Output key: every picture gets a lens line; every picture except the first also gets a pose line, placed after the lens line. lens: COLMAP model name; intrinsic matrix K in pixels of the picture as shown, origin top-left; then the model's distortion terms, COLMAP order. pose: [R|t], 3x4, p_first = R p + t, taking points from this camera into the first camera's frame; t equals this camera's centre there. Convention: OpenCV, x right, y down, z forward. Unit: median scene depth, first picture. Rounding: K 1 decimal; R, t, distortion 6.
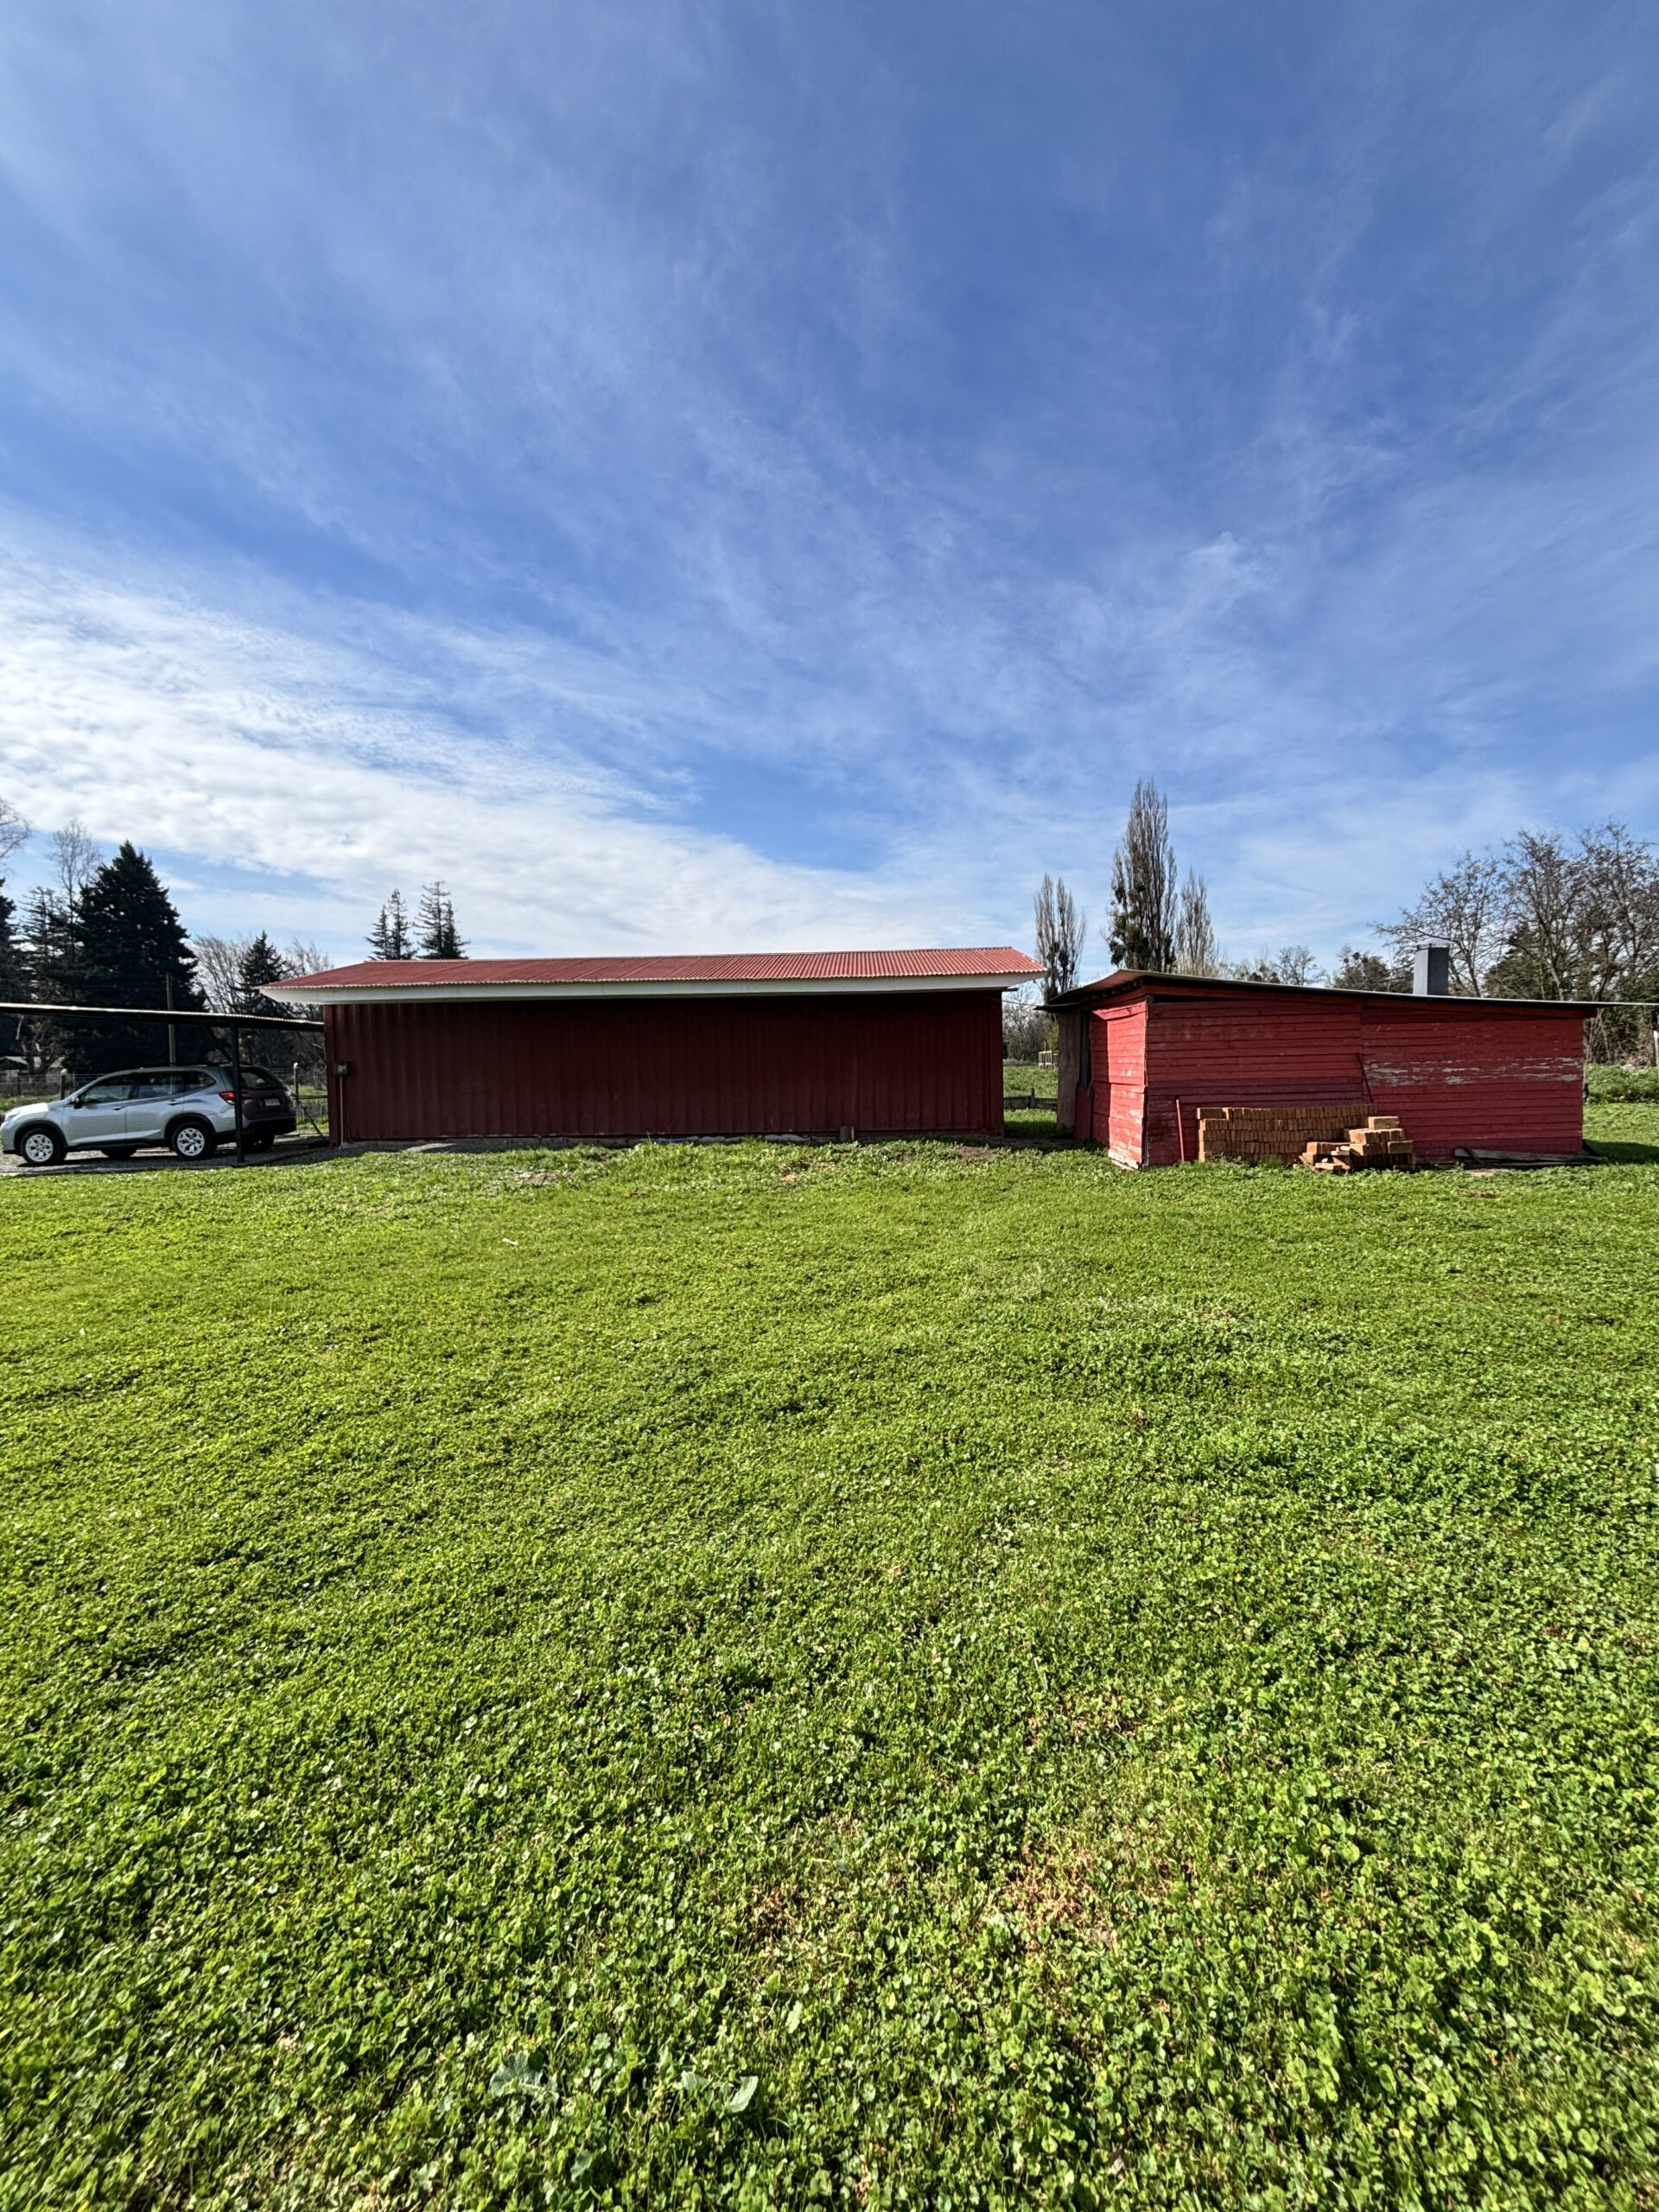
lens RADIAL K [[897.0, 0, 829.8], [0, 897.0, 1111.5], [0, 0, 1]] dist [-0.003149, 0.000642]
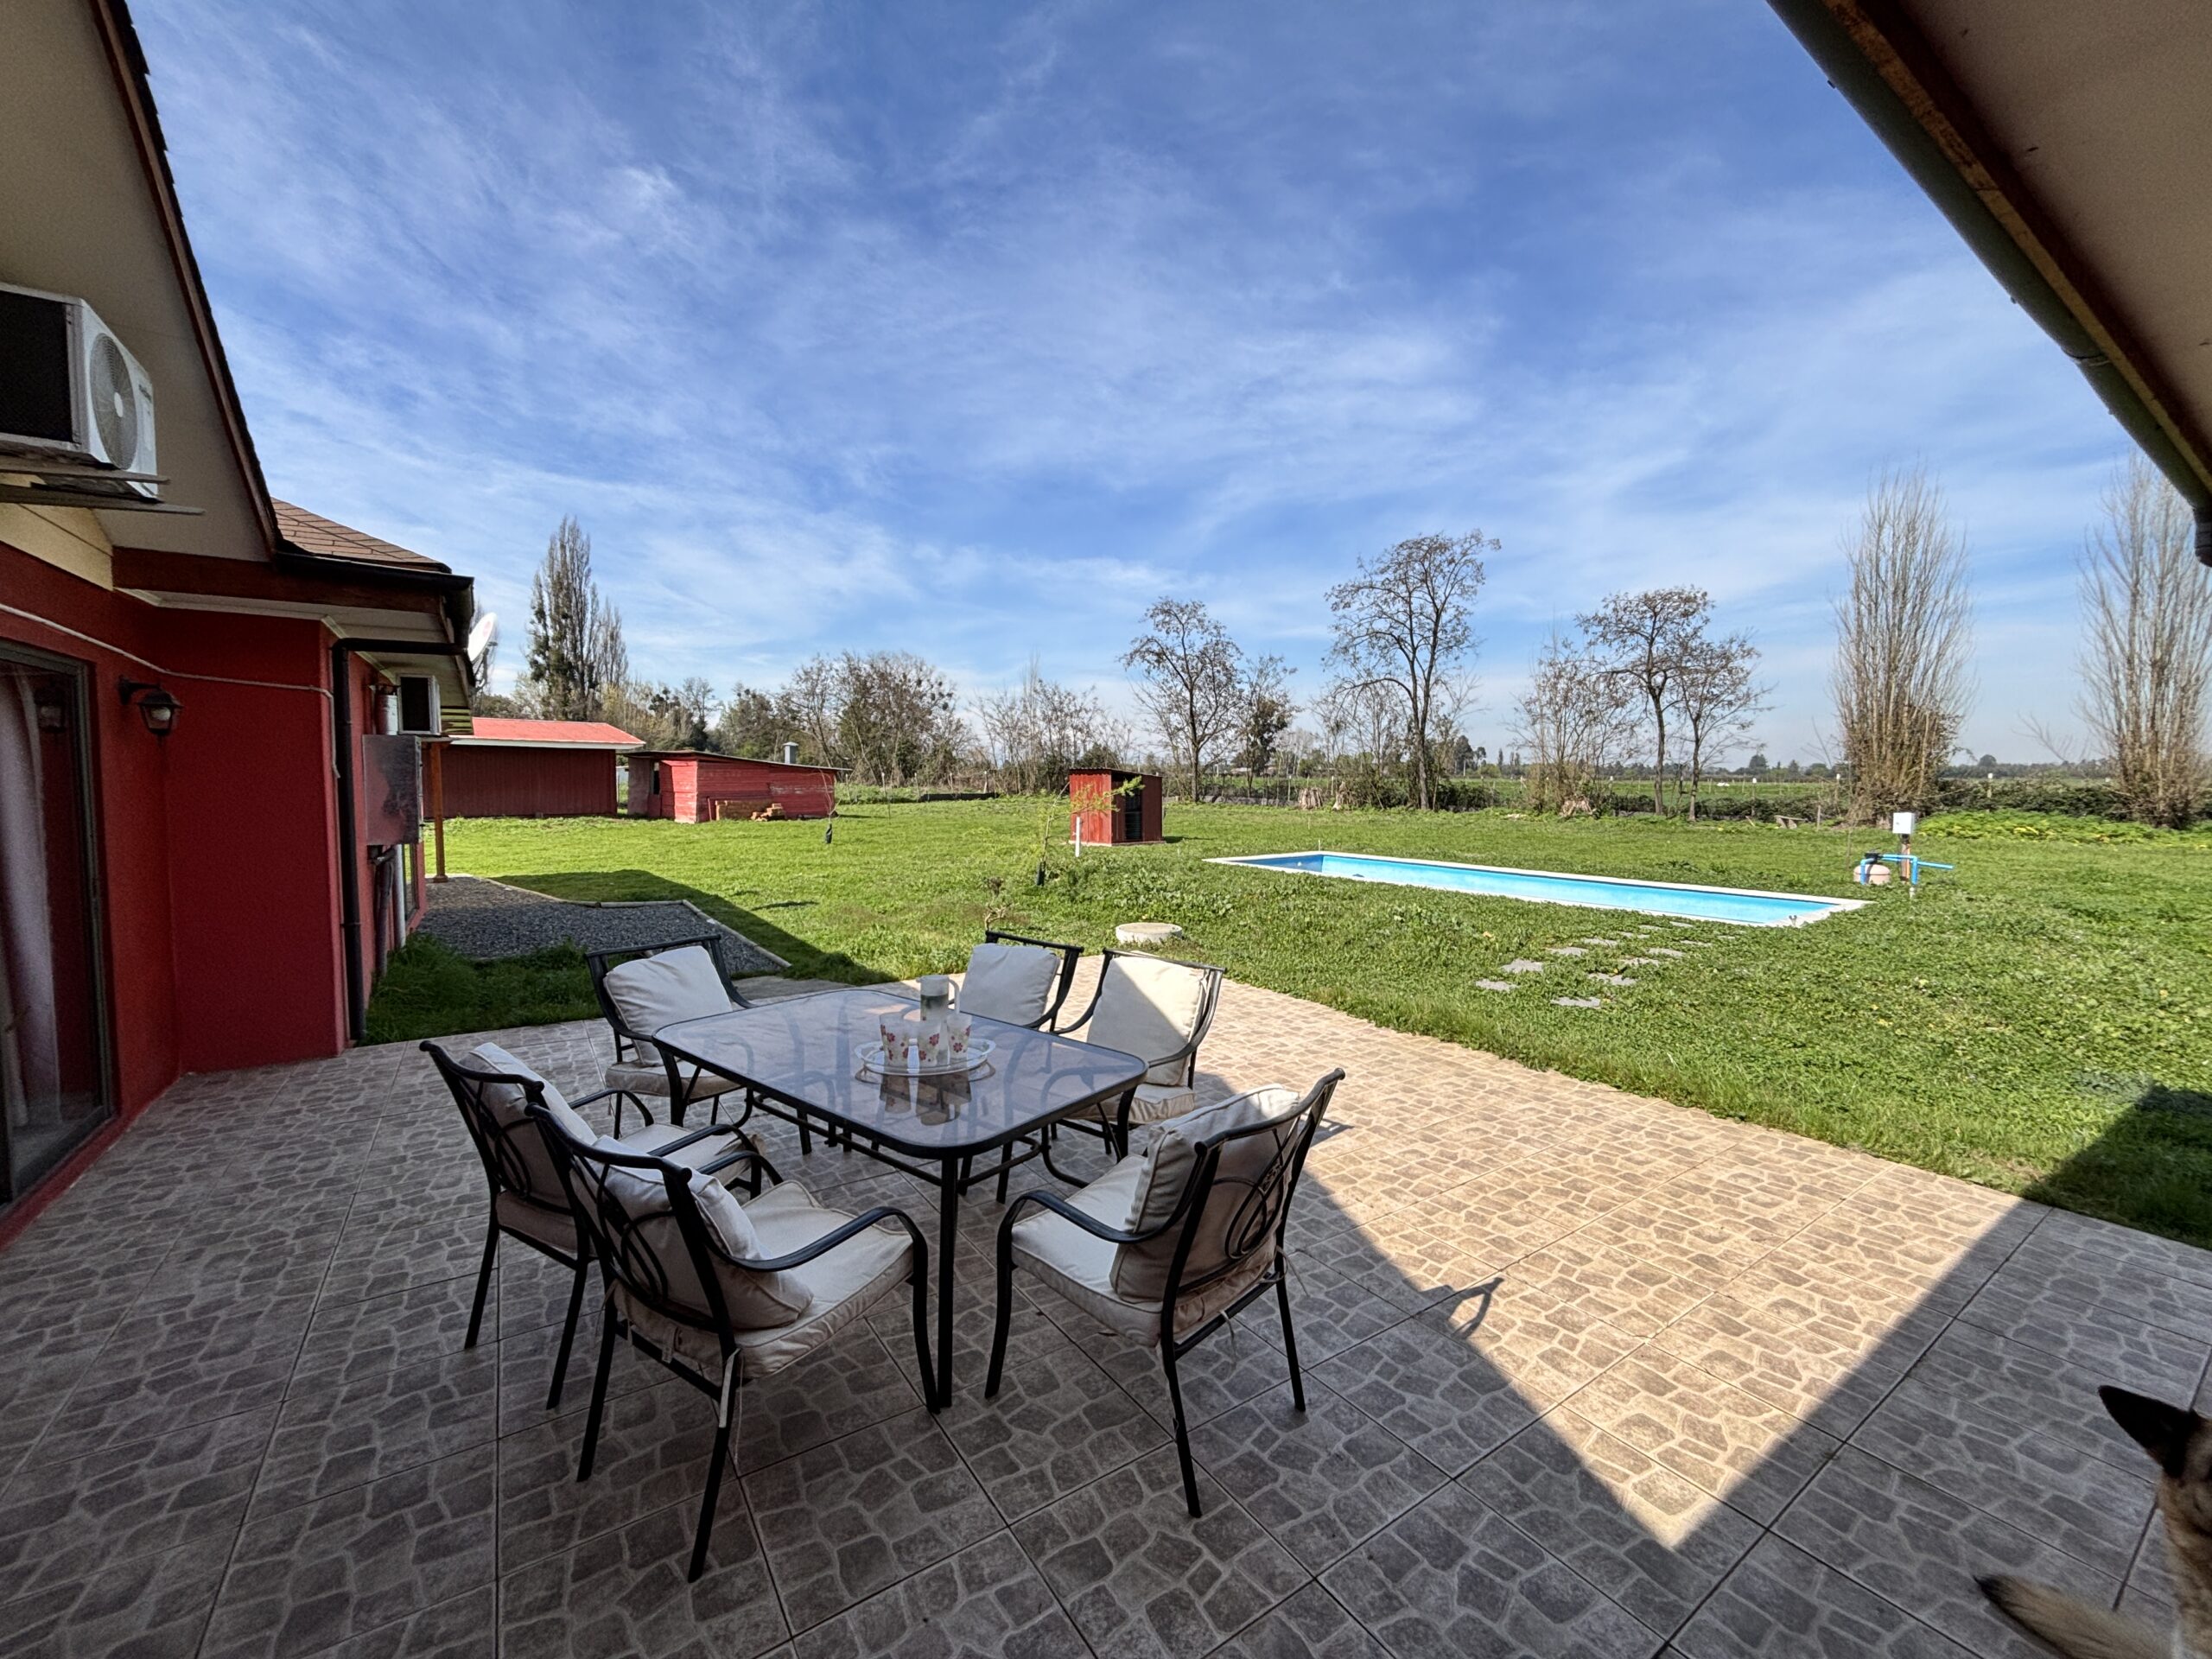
lens RADIAL K [[897.0, 0, 1102.6], [0, 897.0, 830.2], [0, 0, 1]] dist [-0.003149, 0.000642]
pose [[0.616075, -0.020444, 0.787422, -0.967990], [0.016608, 0.999778, 0.012963, 0.064116], [-0.787512, 0.005091, 0.616278, -1.541462]]
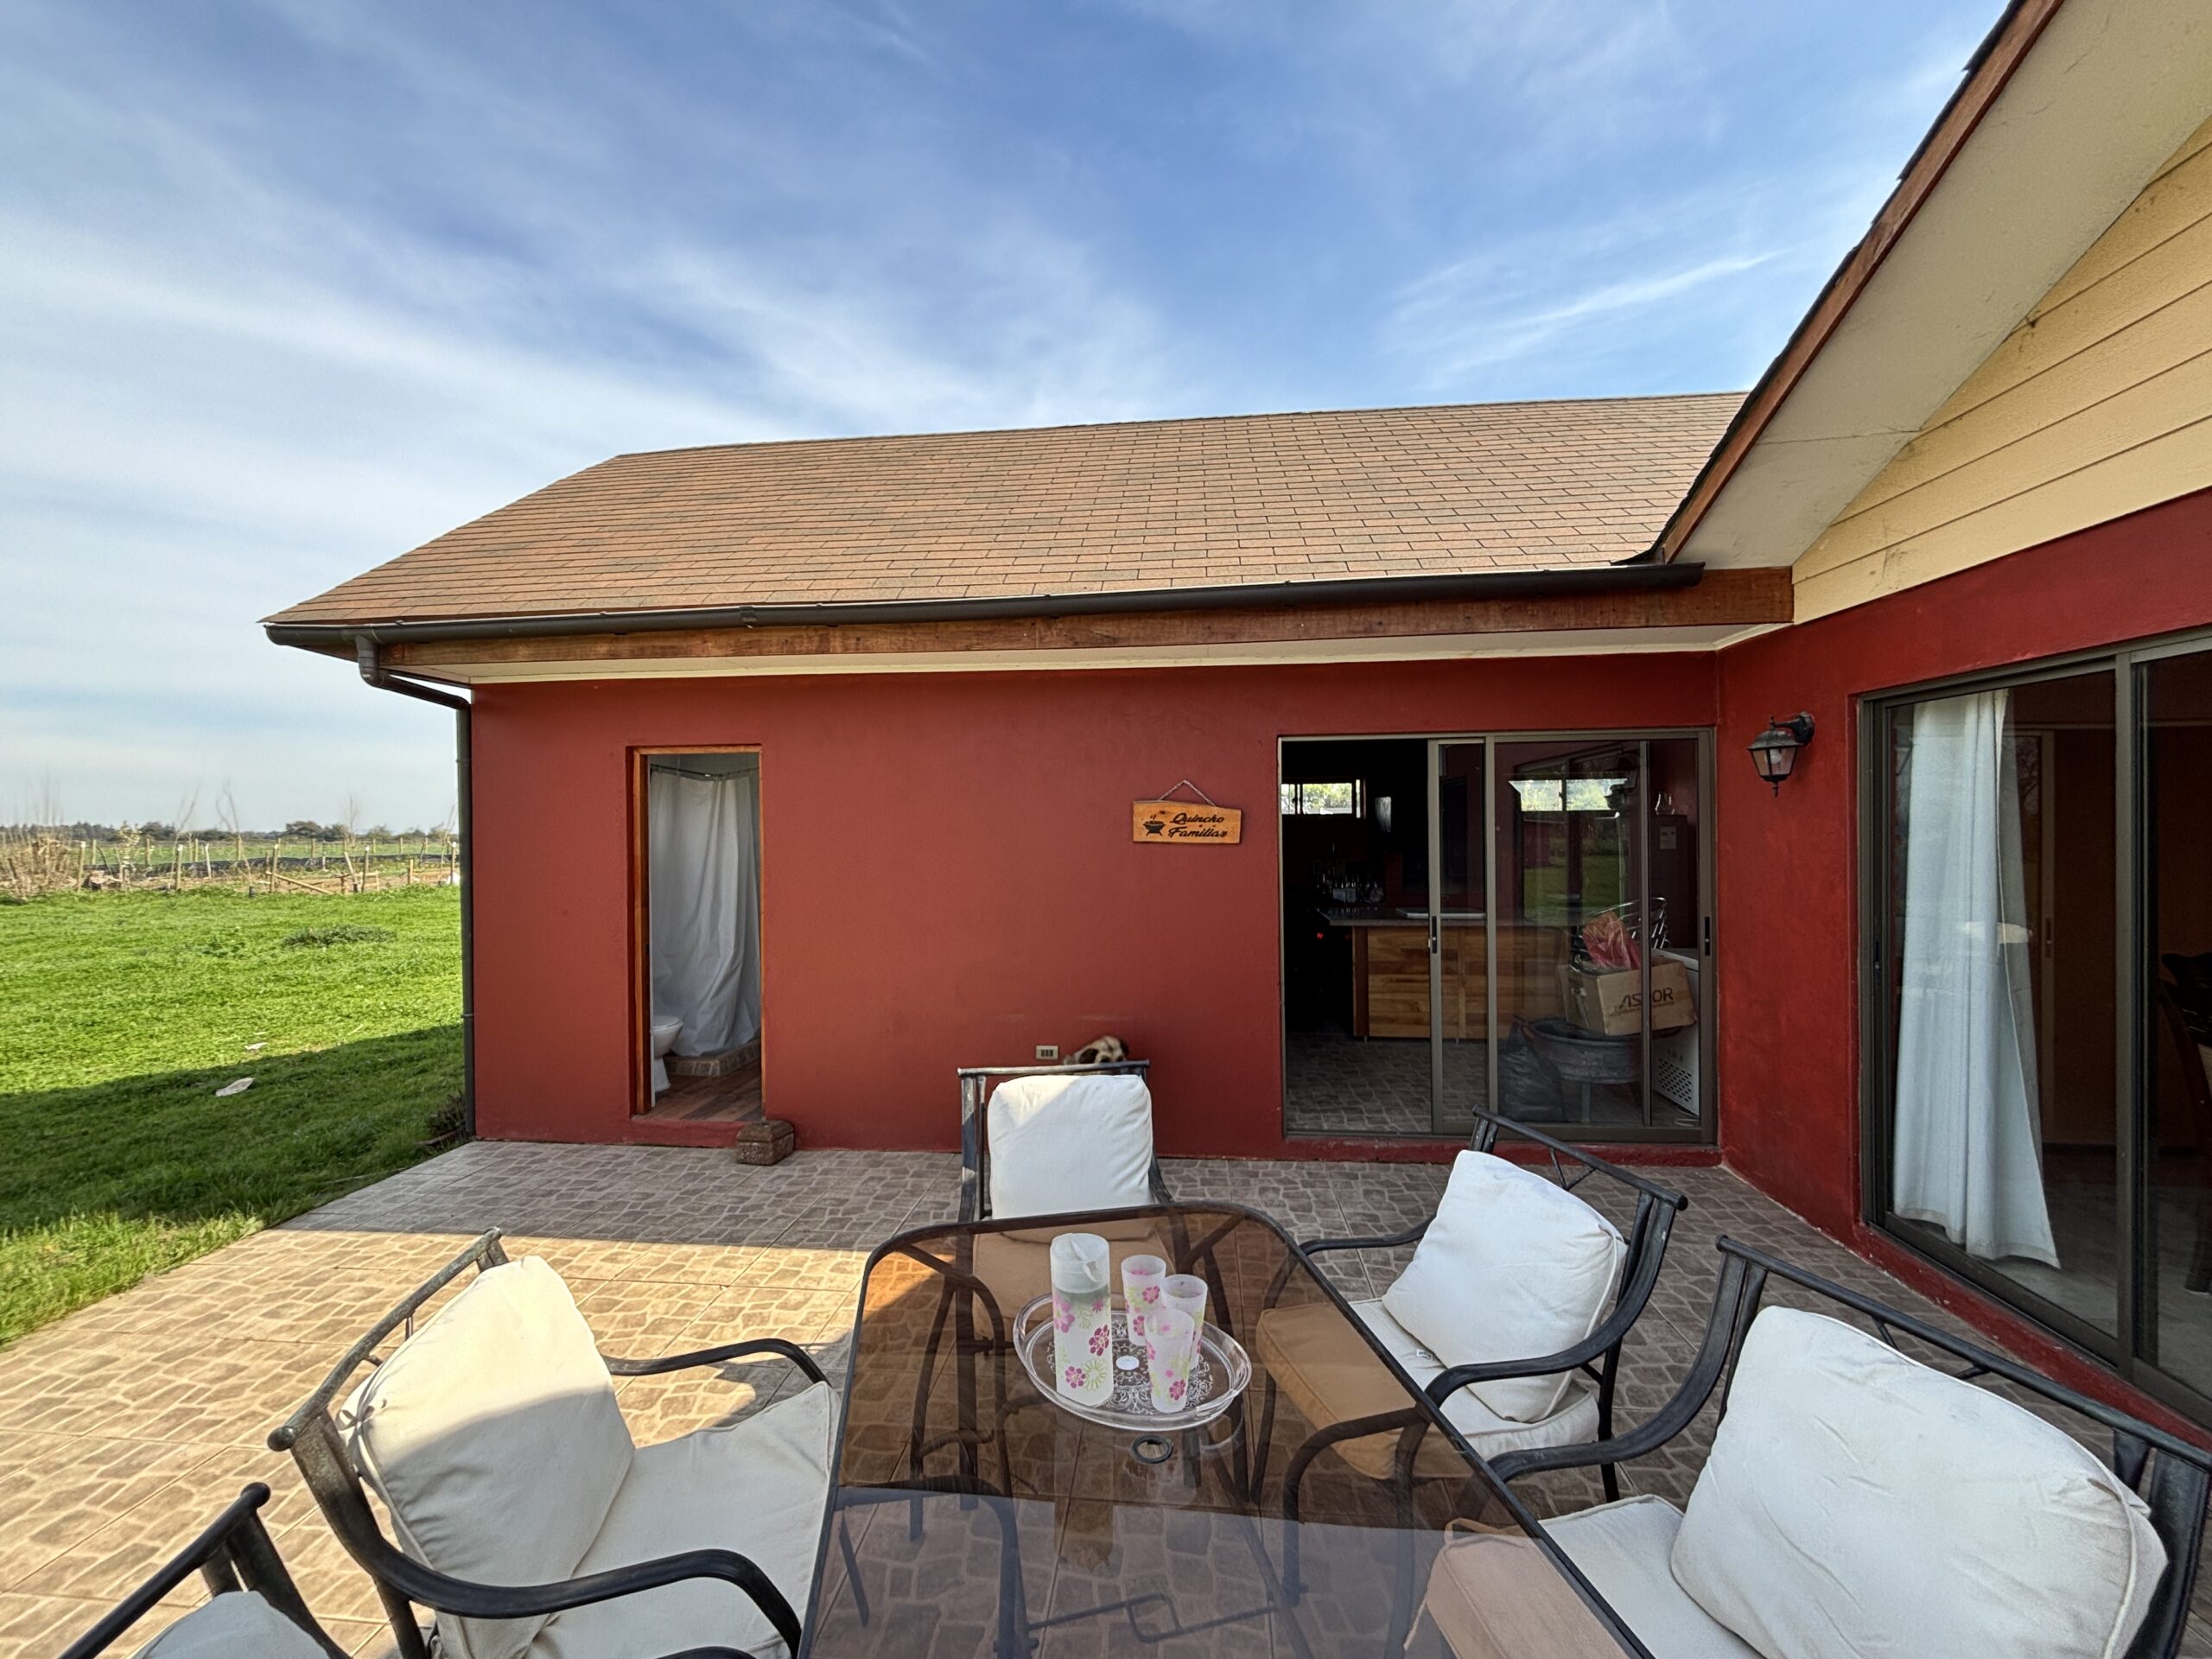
lens RADIAL K [[897.0, 0, 1102.6], [0, 897.0, 830.2], [0, 0, 1]] dist [-0.003149, 0.000642]
pose [[-0.976590, 0.033385, -0.212502, -0.546077], [0.023511, 0.998530, 0.048828, 0.019829], [0.213820, 0.042689, -0.975940, -0.847024]]
